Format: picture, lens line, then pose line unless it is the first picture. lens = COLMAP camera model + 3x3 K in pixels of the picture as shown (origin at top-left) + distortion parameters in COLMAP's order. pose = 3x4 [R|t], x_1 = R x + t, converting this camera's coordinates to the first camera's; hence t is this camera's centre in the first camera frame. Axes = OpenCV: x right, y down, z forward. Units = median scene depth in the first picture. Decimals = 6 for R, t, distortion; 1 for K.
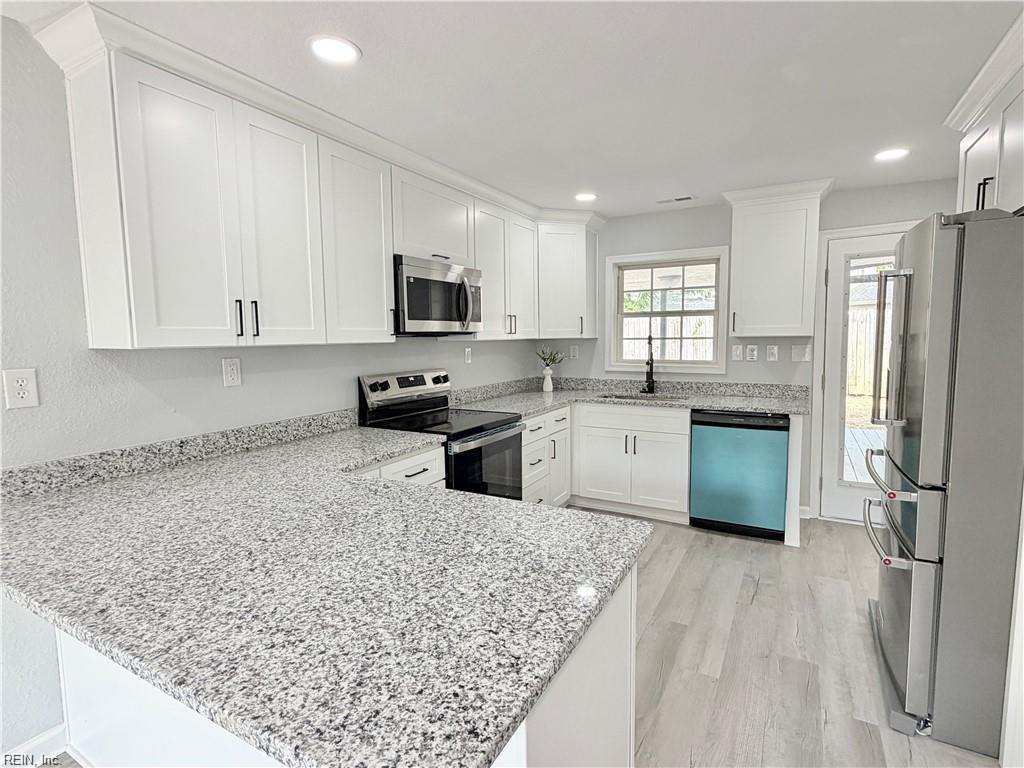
lens RADIAL K [[506.0, 0, 512.0], [0, 506.0, 384.0], [0, 0, 1]] dist [-0.002865, -0.000054]
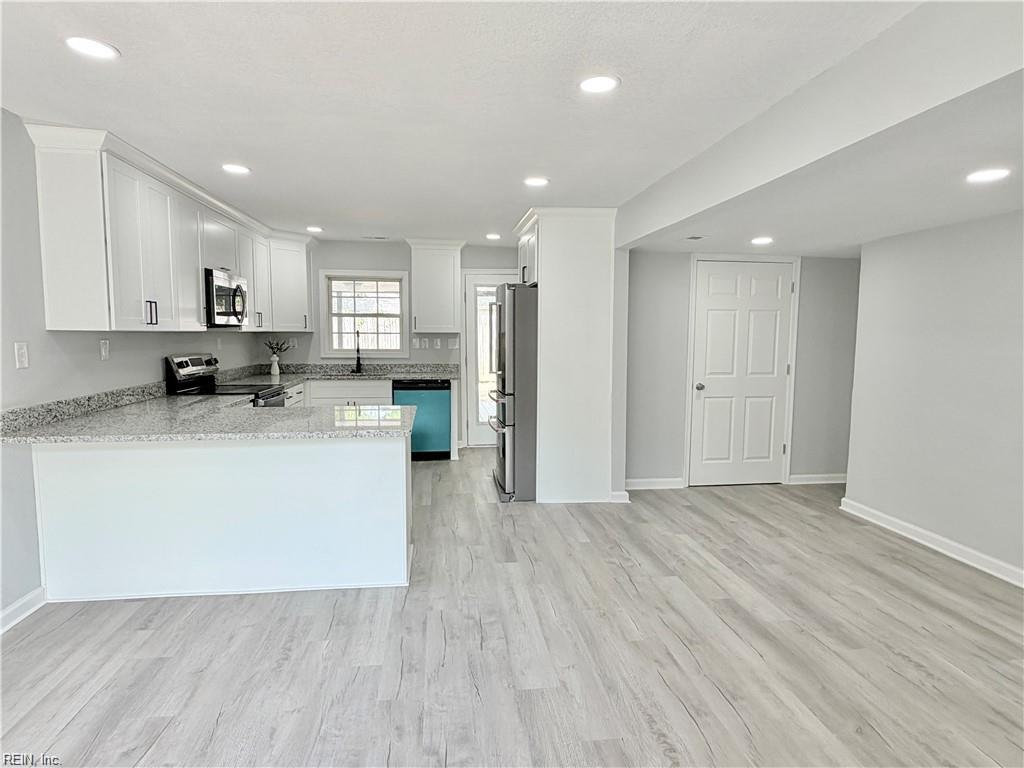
lens RADIAL K [[570.0, 0, 512.0], [0, 570.0, 384.0], [0, 0, 1]] dist [-0.001116, -0.003130]
pose [[0.798405, -0.035889, 0.601051, -0.390342], [0.040504, 0.999162, 0.005856, 0.067513], [-0.600757, 0.019669, 0.799189, -0.580215]]
